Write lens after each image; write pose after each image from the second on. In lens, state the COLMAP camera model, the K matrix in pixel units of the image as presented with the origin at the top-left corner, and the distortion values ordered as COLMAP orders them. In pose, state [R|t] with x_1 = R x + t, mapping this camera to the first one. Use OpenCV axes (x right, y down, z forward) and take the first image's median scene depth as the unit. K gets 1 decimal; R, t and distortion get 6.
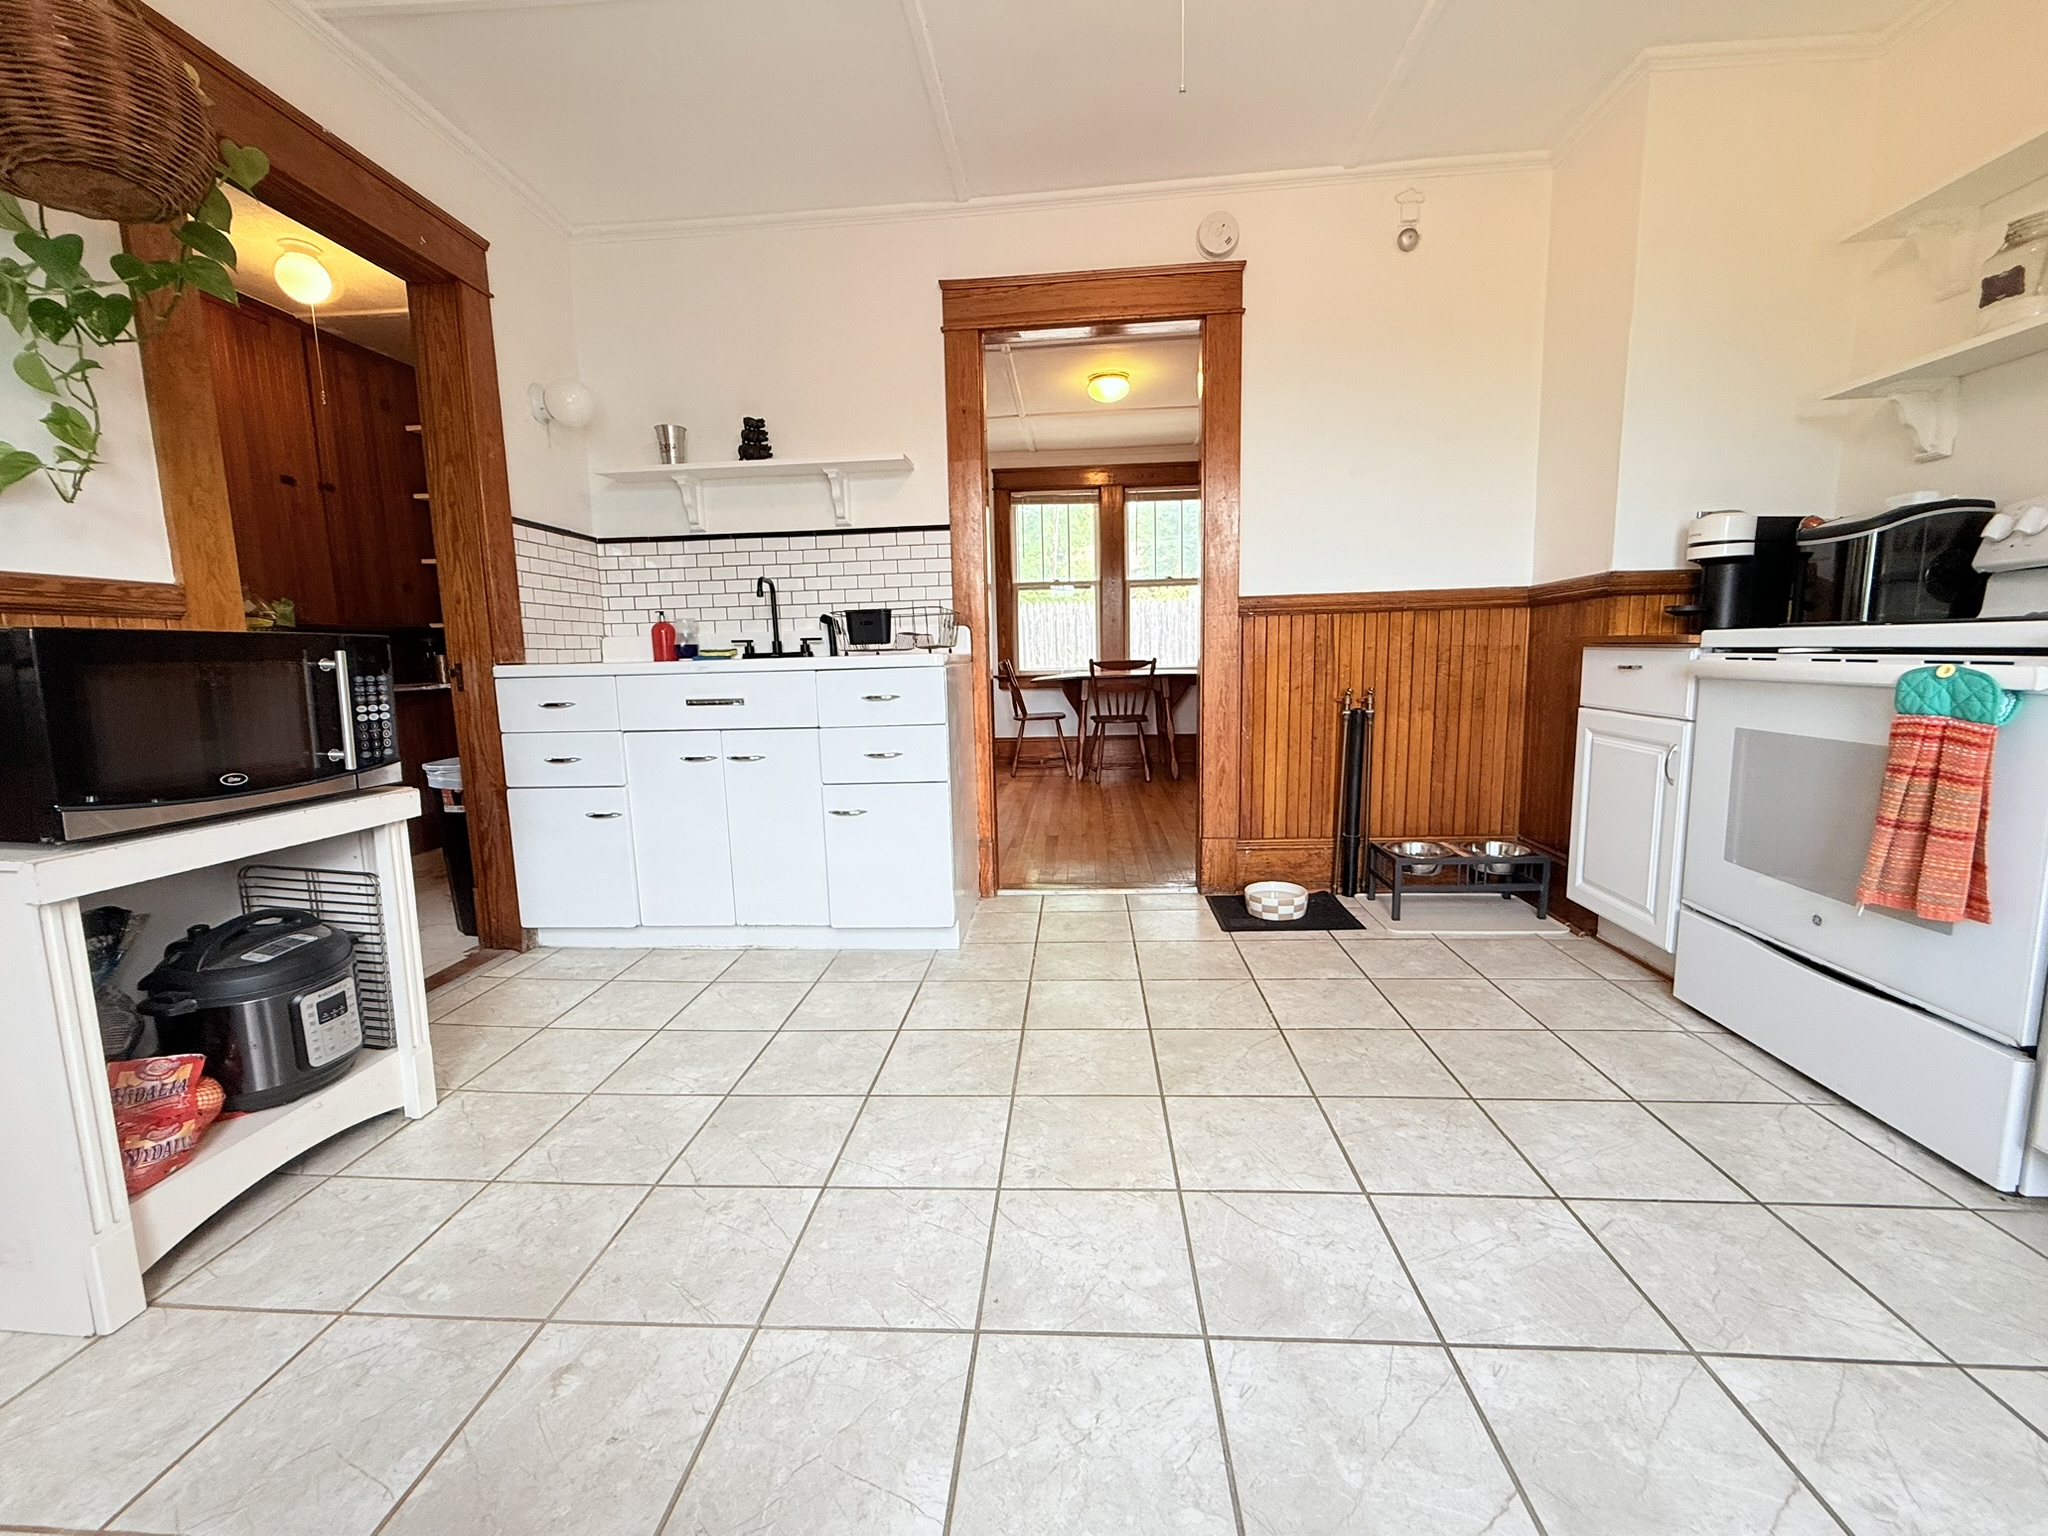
lens RADIAL K [[824.4, 0, 1011.2], [0, 824.4, 765.2], [0, 0, 1]] dist [0.000793, 0.000033]
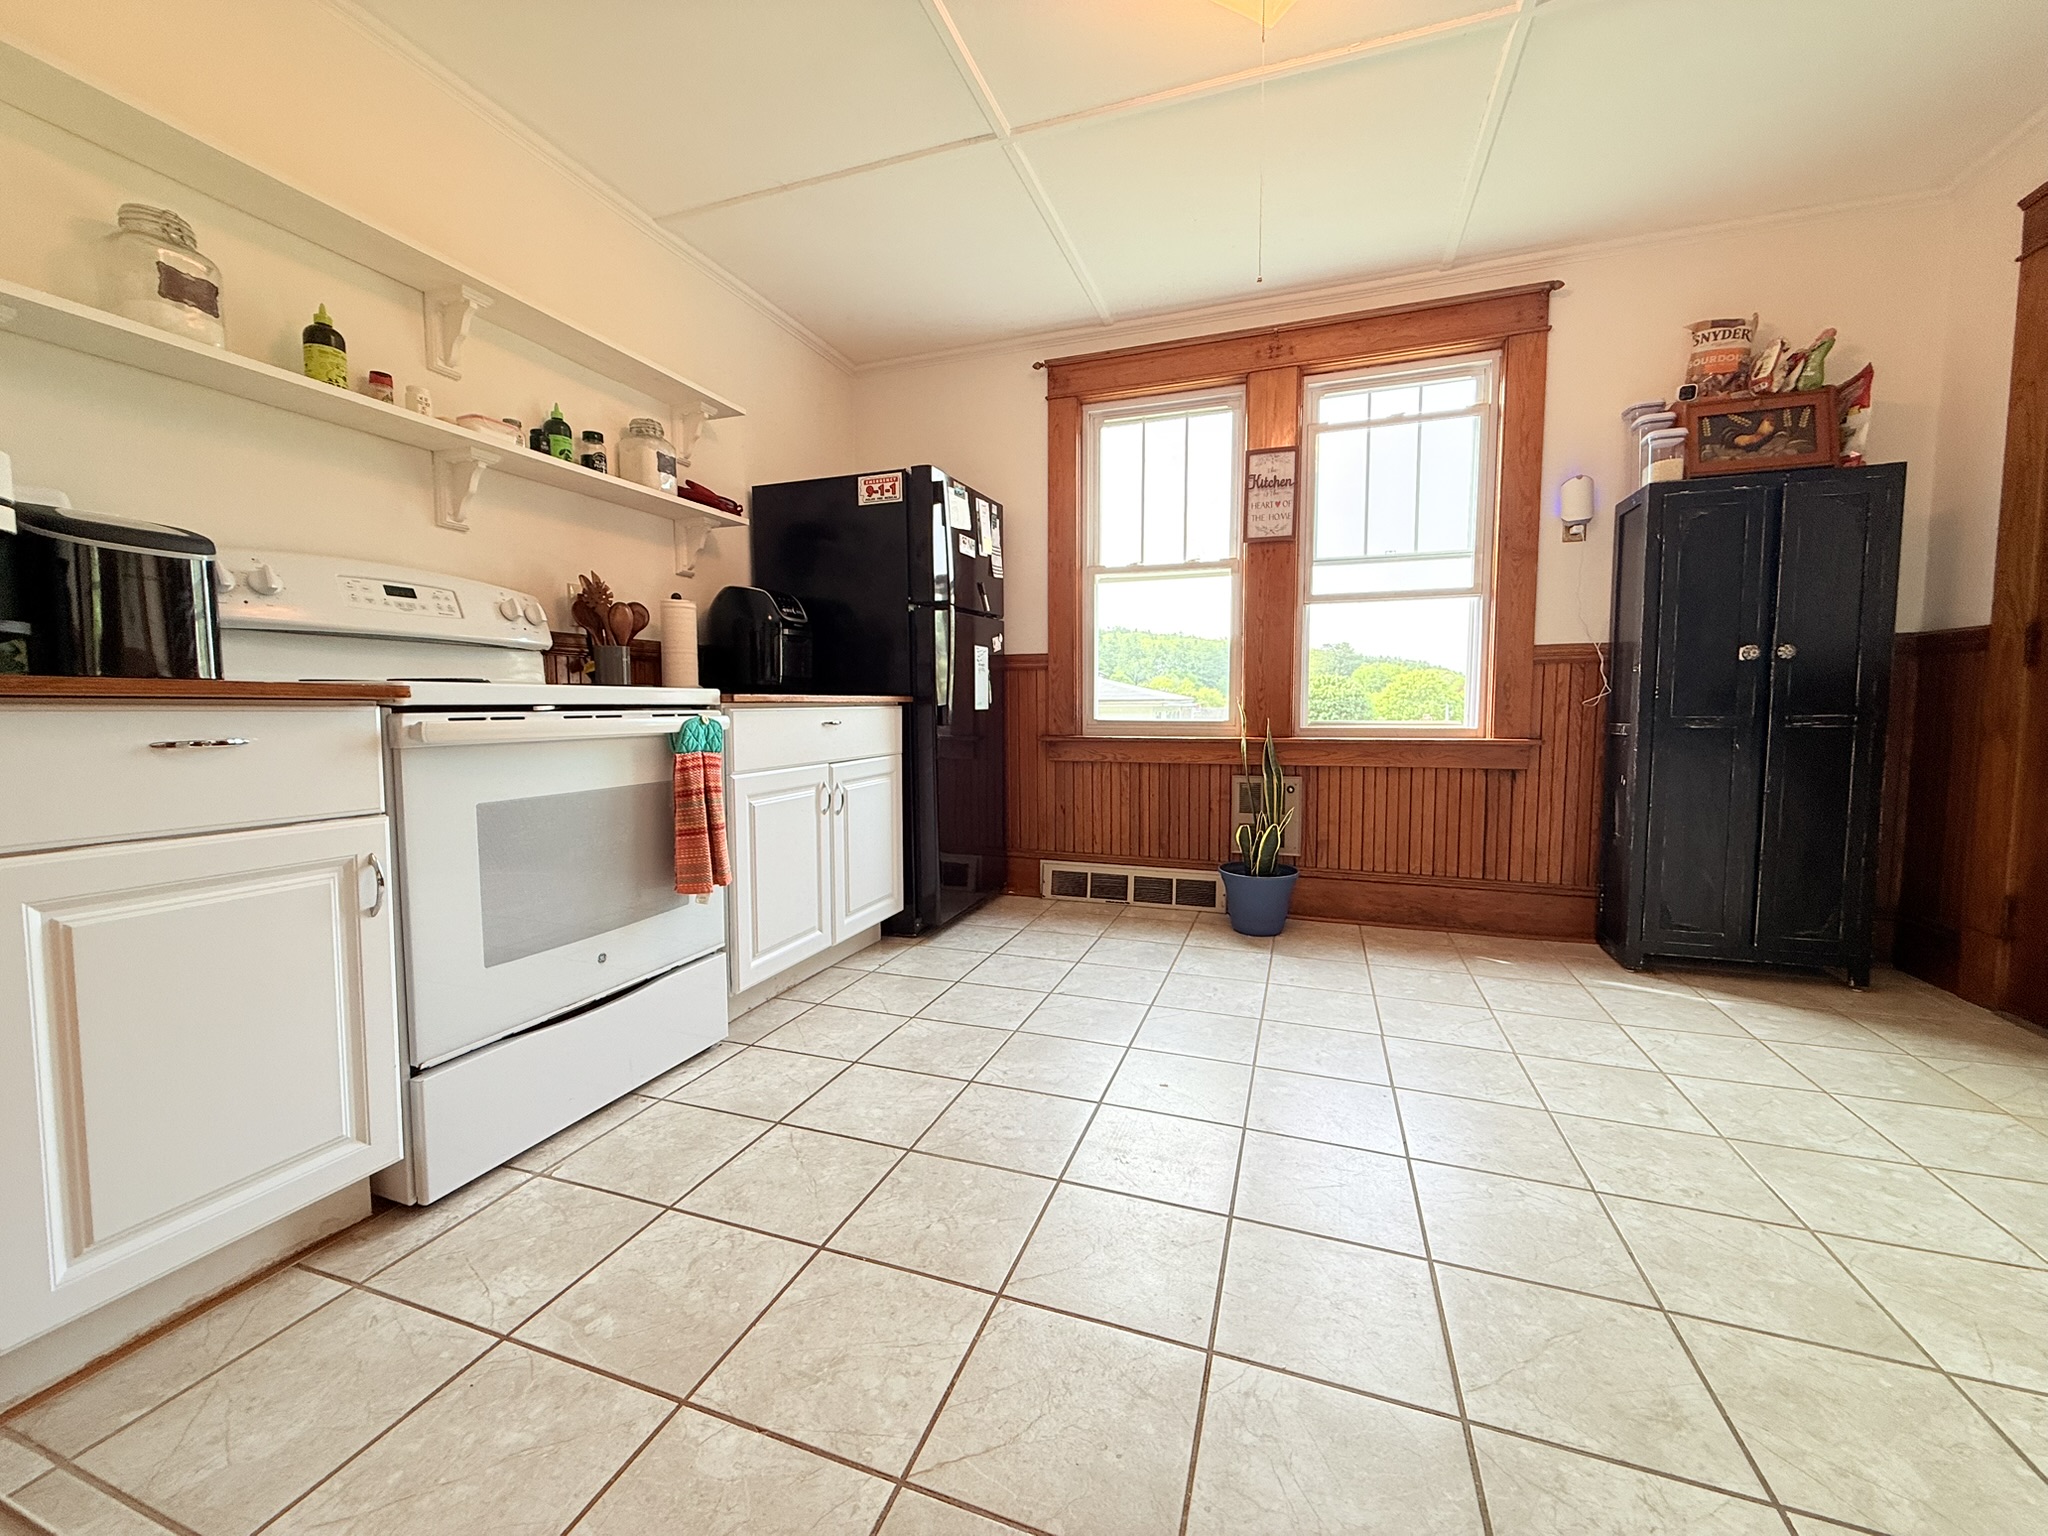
lens RADIAL K [[829.2, 0, 1005.4], [0, 829.2, 765.6], [0, 0, 1]] dist [0.001748, -0.000180]
pose [[-0.963966, 0.008523, 0.265890, 0.133438], [0.063934, 0.977615, 0.200451, -0.174004], [-0.258230, 0.210227, -0.942933, 1.330457]]
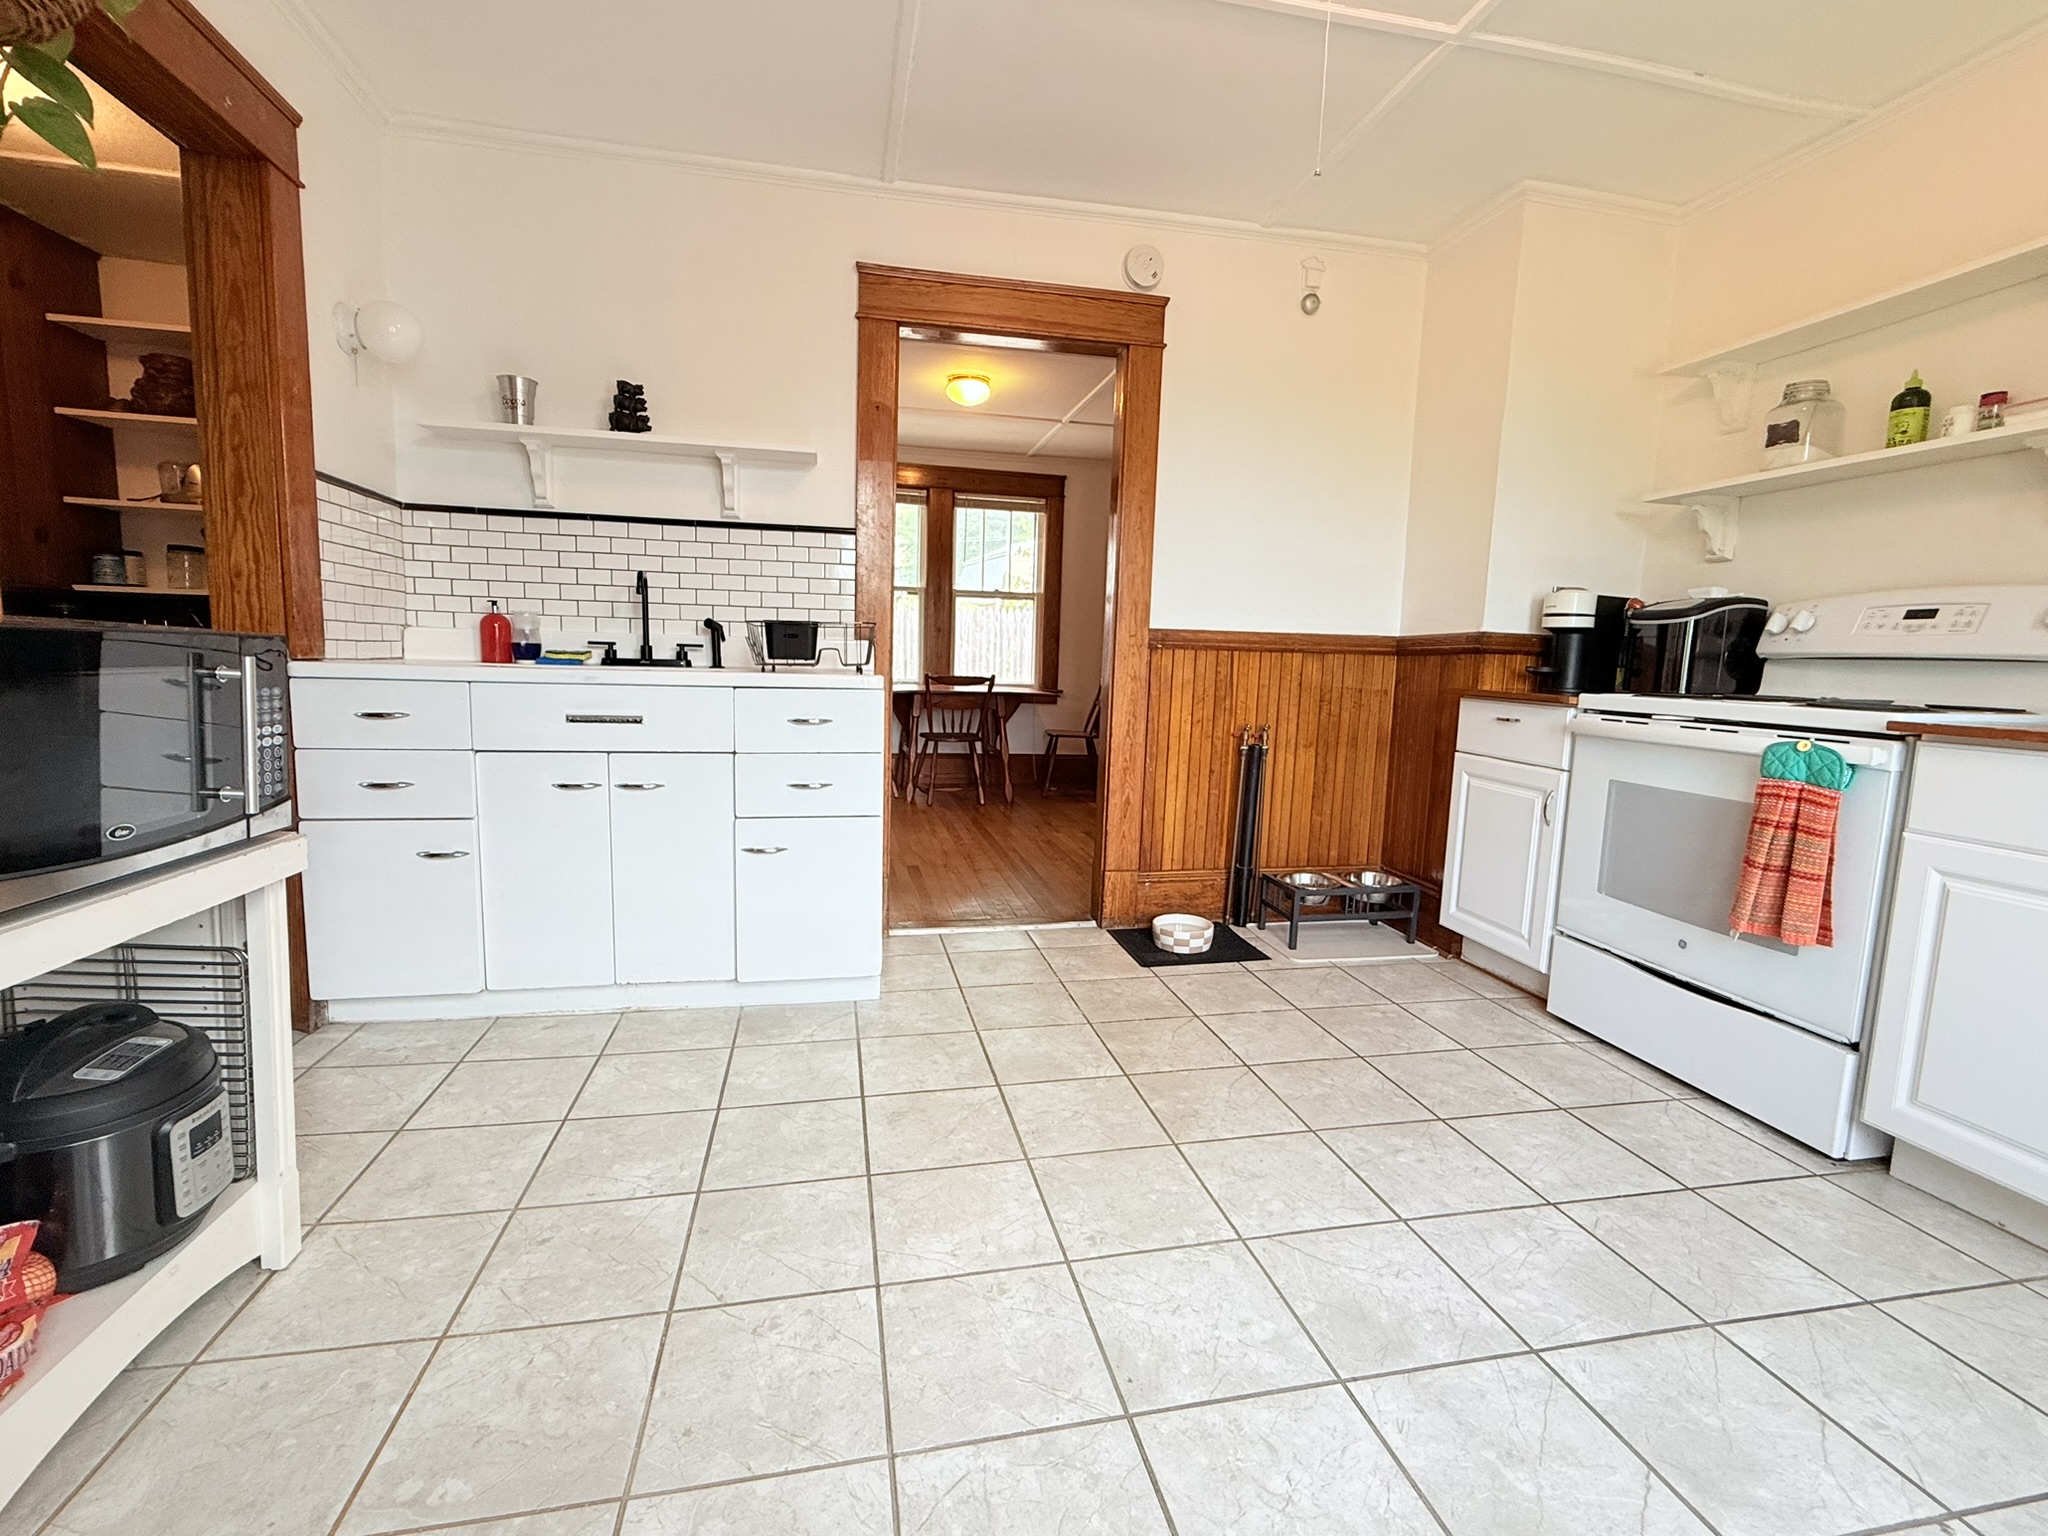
lens RADIAL K [[890.1, 0, 1008.6], [0, 890.1, 766.6], [0, 0, 1]] dist [0.001672, -0.000365]
pose [[0.960872, 0.020603, 0.276227, -0.237469], [-0.017242, 0.999745, -0.014591, -0.024816], [-0.276457, 0.009258, 0.960982, 0.018521]]
